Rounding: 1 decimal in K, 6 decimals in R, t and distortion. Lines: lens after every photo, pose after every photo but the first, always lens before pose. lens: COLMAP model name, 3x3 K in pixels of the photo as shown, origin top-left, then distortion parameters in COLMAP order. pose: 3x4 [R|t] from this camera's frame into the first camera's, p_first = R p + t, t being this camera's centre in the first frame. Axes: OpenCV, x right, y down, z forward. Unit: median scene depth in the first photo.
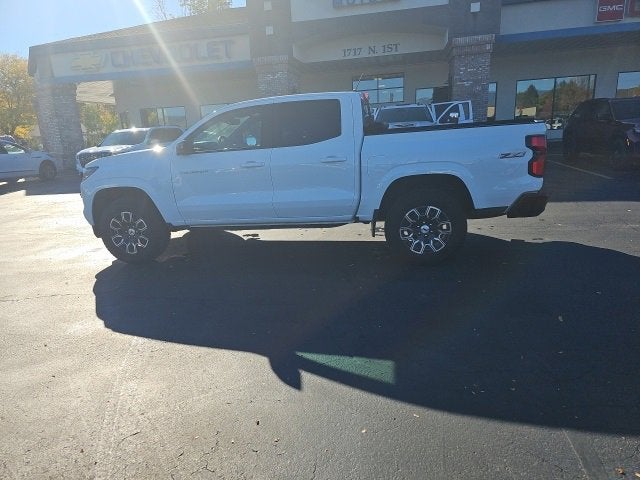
lens RADIAL K [[424.6, 0, 318.3], [0, 424.6, 243.4], [0, 0, 1]] dist [0.058839, -0.047109]
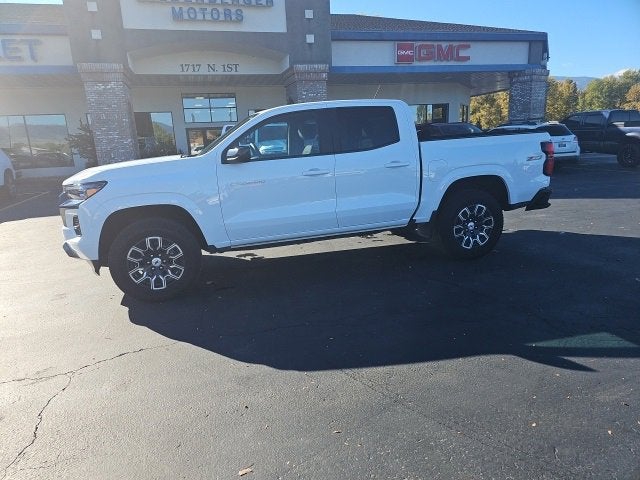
lens RADIAL K [[424.6, 0, 315.0], [0, 424.6, 244.1], [0, 0, 1]] dist [0.058839, -0.047109]
pose [[0.888211, -0.094871, 0.449534, -0.526244], [0.116229, 0.993019, -0.020080, -0.009619], [-0.444491, 0.070084, 0.893038, 0.166793]]
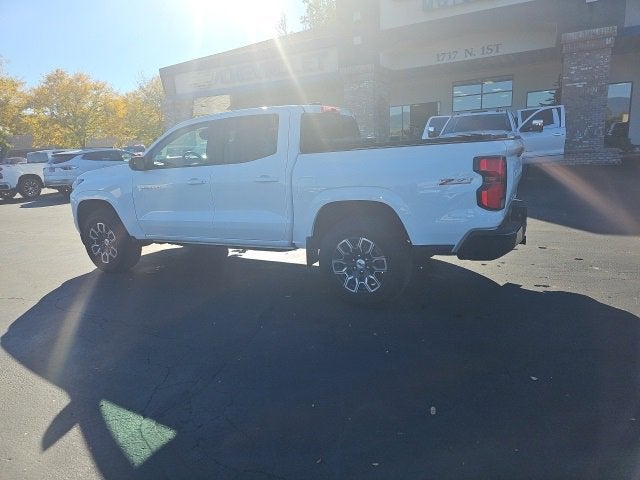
lens RADIAL K [[424.6, 0, 314.0], [0, 424.6, 233.1], [0, 0, 1]] dist [0.058839, -0.047109]
pose [[0.956432, 0.060673, -0.285580, 0.343678], [-0.071347, 0.997083, -0.027111, -0.055826], [0.283103, 0.046305, 0.957971, 0.139961]]
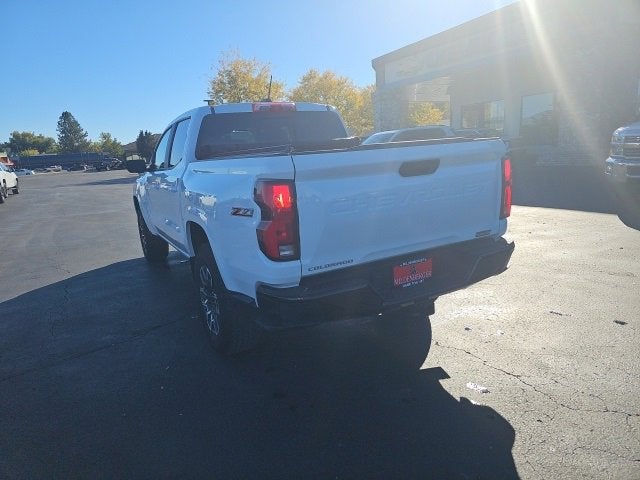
lens RADIAL K [[424.6, 0, 307.1], [0, 424.6, 242.2], [0, 0, 1]] dist [0.058839, -0.047109]
pose [[0.638410, 0.177198, -0.749022, 0.737103], [-0.166098, 0.981927, 0.090728, -0.183308], [0.751561, 0.066490, 0.656304, 0.556237]]
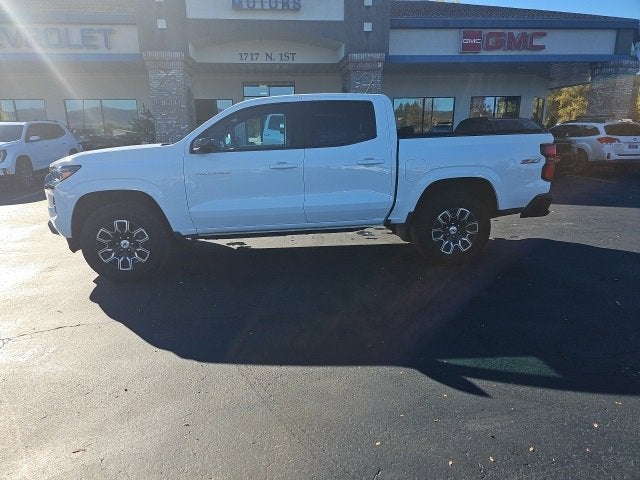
lens RADIAL K [[424.6, 0, 317.4], [0, 424.6, 243.1], [0, 0, 1]] dist [0.058839, -0.047109]
pose [[0.950471, -0.036925, 0.308611, -0.336707], [0.042241, 0.999052, -0.010561, -0.003831], [-0.307929, 0.023074, 0.951130, 0.091749]]
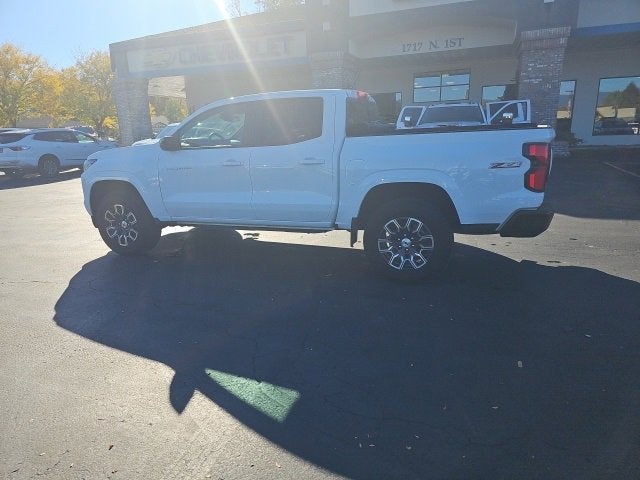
lens RADIAL K [[424.6, 0, 315.3], [0, 424.6, 242.0], [0, 0, 1]] dist [0.058839, -0.047109]
pose [[0.985069, 0.068733, -0.157842, 0.175042], [-0.067922, 0.997635, 0.010532, -0.026597], [0.158192, 0.000346, 0.987408, 0.066273]]
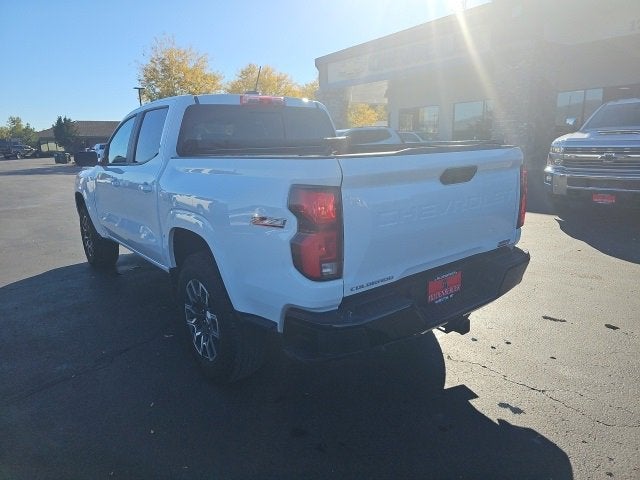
lens RADIAL K [[424.6, 0, 318.6], [0, 424.6, 230.8], [0, 0, 1]] dist [0.058839, -0.047109]
pose [[0.761523, 0.165563, -0.626635, 0.627678], [-0.177879, 0.983087, 0.043573, -0.179391], [0.623251, 0.078283, 0.778094, 0.530686]]
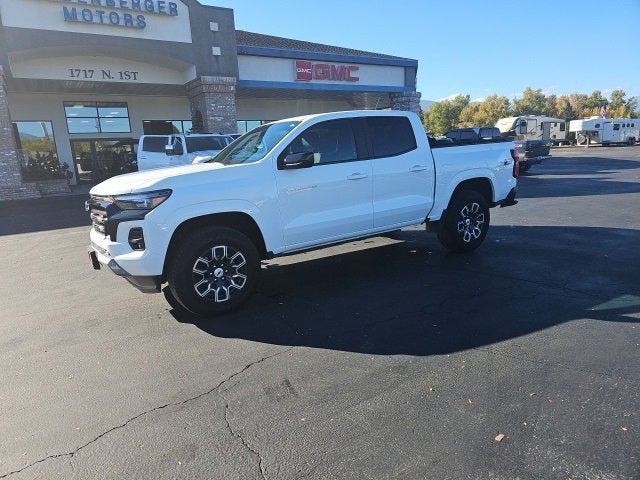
lens RADIAL K [[424.6, 0, 315.7], [0, 424.6, 237.8], [0, 0, 1]] dist [0.058839, -0.047109]
pose [[0.717592, -0.122670, 0.685576, -0.817146], [0.187464, 0.982058, -0.020500, -0.039361], [-0.670760, 0.143231, 0.727713, 0.333025]]
